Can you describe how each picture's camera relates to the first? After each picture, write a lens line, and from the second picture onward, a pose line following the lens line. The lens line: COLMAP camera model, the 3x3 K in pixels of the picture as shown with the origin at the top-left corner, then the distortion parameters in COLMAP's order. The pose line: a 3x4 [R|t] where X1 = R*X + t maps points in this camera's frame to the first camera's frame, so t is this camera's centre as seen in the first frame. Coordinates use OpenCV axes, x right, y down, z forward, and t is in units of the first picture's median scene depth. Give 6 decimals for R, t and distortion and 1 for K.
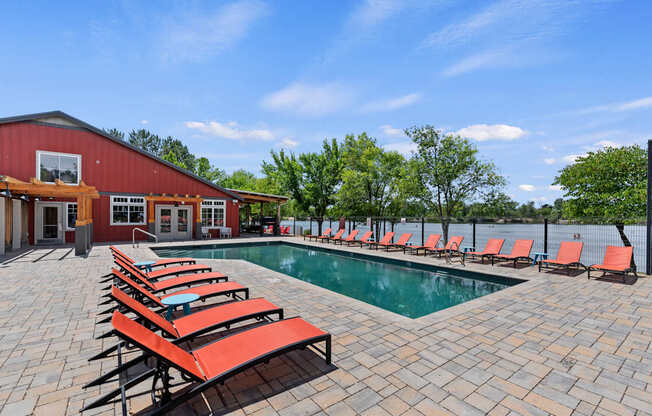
lens RADIAL K [[281.2, 0, 327.4], [0, 281.2, 211.4], [0, 0, 1]] dist [0.001710, 0.000006]
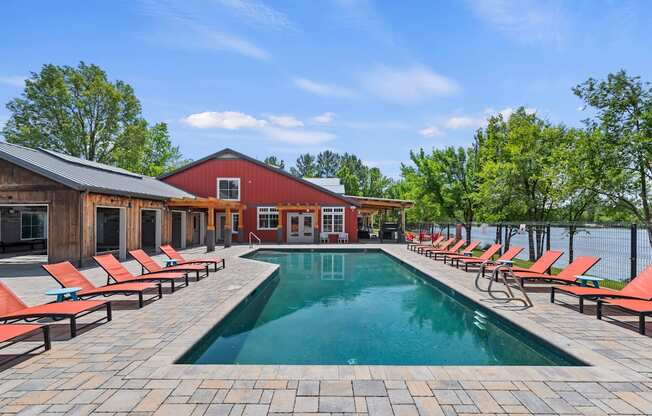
lens RADIAL K [[281.2, 0, 327.4], [0, 281.2, 211.4], [0, 0, 1]] dist [0.001710, 0.000006]
pose [[0.800448, -0.028598, -0.598720, 0.220035], [0.016307, 0.999530, -0.025941, 0.003180], [0.599180, 0.011001, 0.800538, 0.134556]]
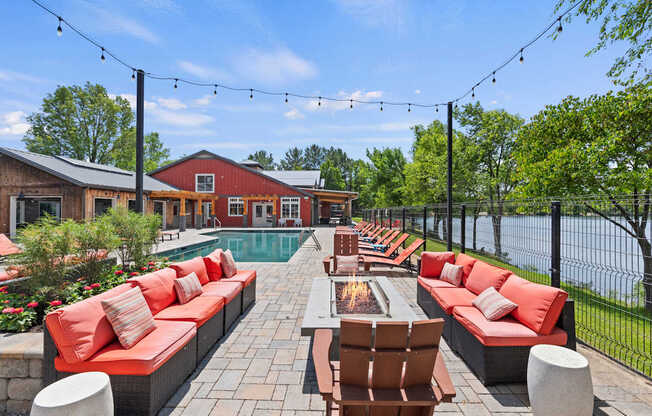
lens RADIAL K [[277.3, 0, 325.6], [0, 277.3, 191.8], [0, 0, 1]] dist [0.001357, 0.000510]
pose [[0.798779, -0.052340, -0.599343, 0.503967], [0.019583, 0.997943, -0.061050, 0.015071], [0.601305, 0.037029, 0.798161, 0.074121]]
